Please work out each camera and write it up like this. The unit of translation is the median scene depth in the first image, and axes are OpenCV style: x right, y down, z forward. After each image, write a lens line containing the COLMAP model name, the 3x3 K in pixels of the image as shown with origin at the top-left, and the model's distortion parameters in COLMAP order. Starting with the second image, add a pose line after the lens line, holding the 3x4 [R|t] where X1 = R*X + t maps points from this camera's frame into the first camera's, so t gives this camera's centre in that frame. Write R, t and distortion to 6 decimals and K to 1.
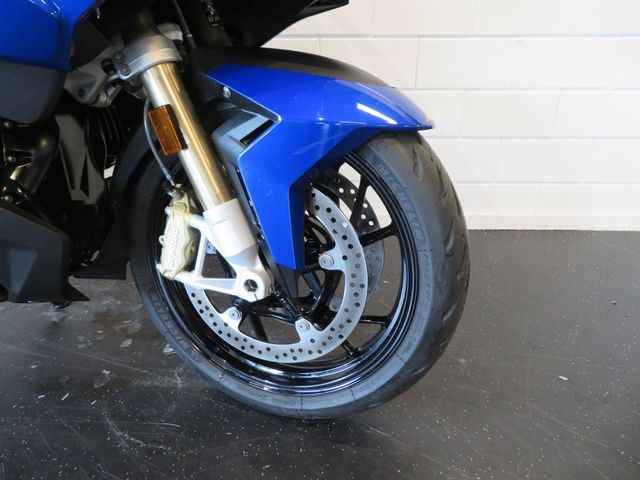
lens RADIAL K [[444.8, 0, 322.5], [0, 444.8, 240.6], [0, 0, 1]] dist [-0.001002, -0.000525]
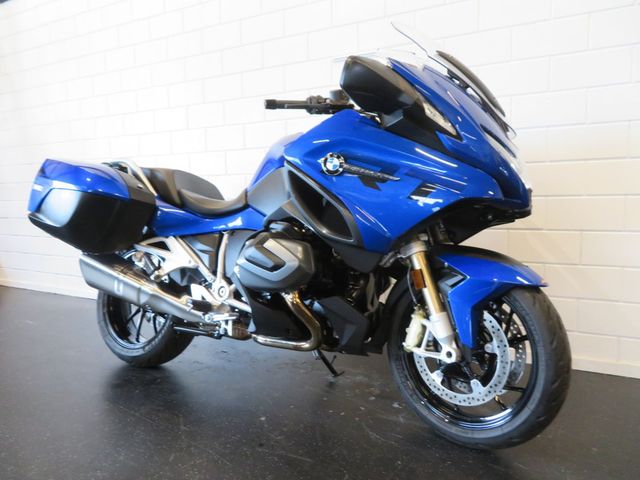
lens RADIAL K [[444.8, 0, 321.0], [0, 444.8, 240.8], [0, 0, 1]] dist [-0.001002, -0.000525]
pose [[0.890860, 0.025985, -0.453535, 0.220835], [-0.177463, 0.938939, -0.294788, 0.303691], [0.418182, 0.343100, 0.841075, -1.109101]]
